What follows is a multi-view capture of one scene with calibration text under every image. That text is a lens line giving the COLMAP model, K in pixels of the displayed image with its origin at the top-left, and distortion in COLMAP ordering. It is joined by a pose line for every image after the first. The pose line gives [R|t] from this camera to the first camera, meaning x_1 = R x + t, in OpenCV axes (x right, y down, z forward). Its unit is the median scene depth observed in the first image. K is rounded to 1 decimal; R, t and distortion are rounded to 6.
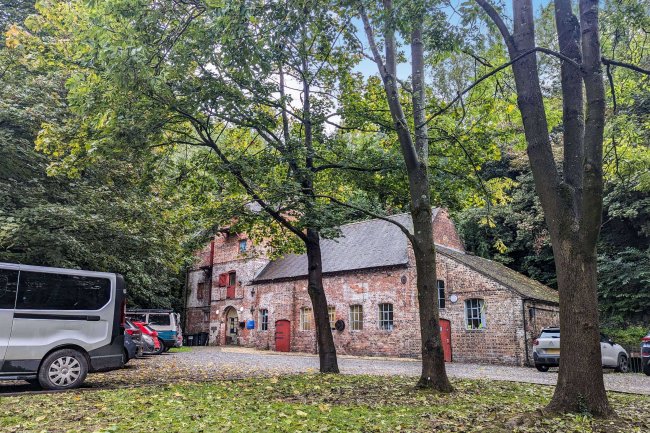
lens RADIAL K [[515.7, 0, 322.8], [0, 515.7, 229.1], [0, 0, 1]] dist [0.049046, 0.000251]
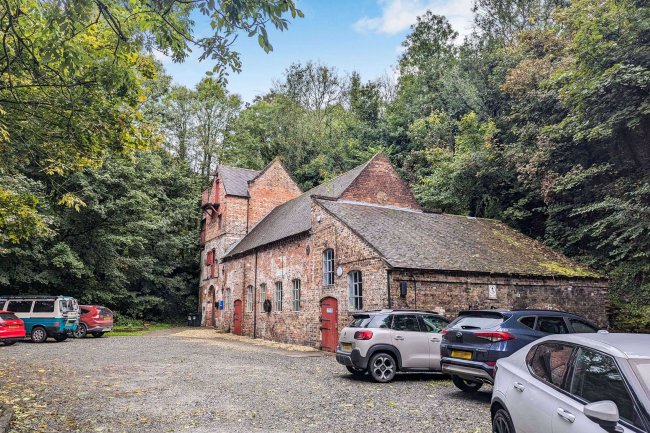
lens RADIAL K [[502.5, 0, 322.0], [0, 502.5, 193.4], [0, 0, 1]] dist [0.037847, -0.007320]
pose [[0.941588, -0.090014, -0.324516, 0.383875], [0.084470, 0.995939, -0.031162, 0.029356], [0.326003, 0.001930, 0.945367, 0.211418]]
